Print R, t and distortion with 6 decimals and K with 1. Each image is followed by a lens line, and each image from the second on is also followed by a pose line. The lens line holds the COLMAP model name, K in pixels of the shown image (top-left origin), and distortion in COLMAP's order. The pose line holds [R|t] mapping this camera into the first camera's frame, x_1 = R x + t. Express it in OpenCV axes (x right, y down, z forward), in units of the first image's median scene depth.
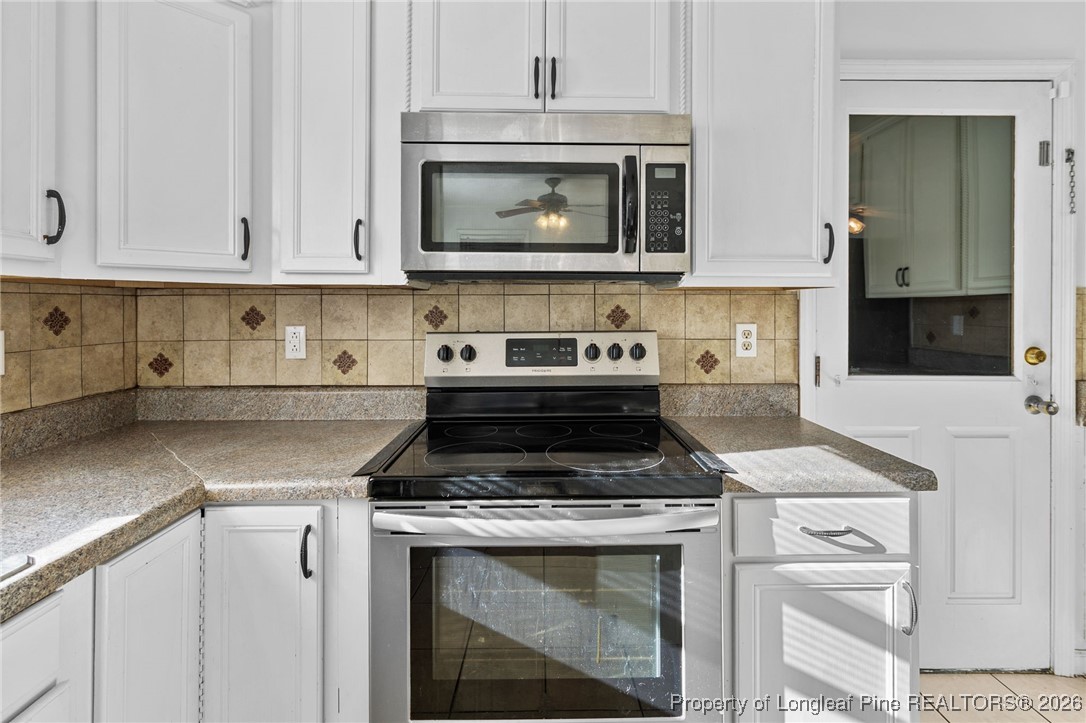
lens RADIAL K [[509.9, 0, 542.0], [0, 509.9, 311.7], [0, 0, 1]] dist [0.003573, -0.000689]
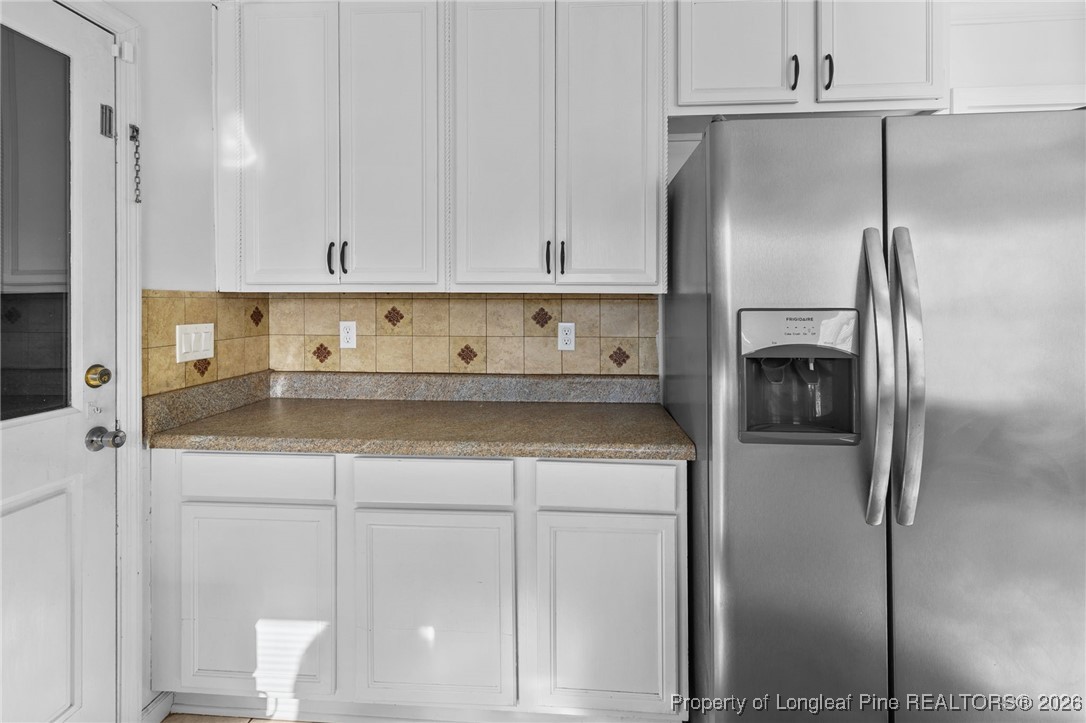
lens RADIAL K [[509.9, 0, 529.5], [0, 509.9, 307.6], [0, 0, 1]] dist [0.003573, -0.000689]
pose [[0.094950, -0.005422, 0.995467, 0.248672], [0.001897, 0.999984, 0.005266, -0.020048], [-0.995480, 0.001388, 0.094959, 0.267313]]
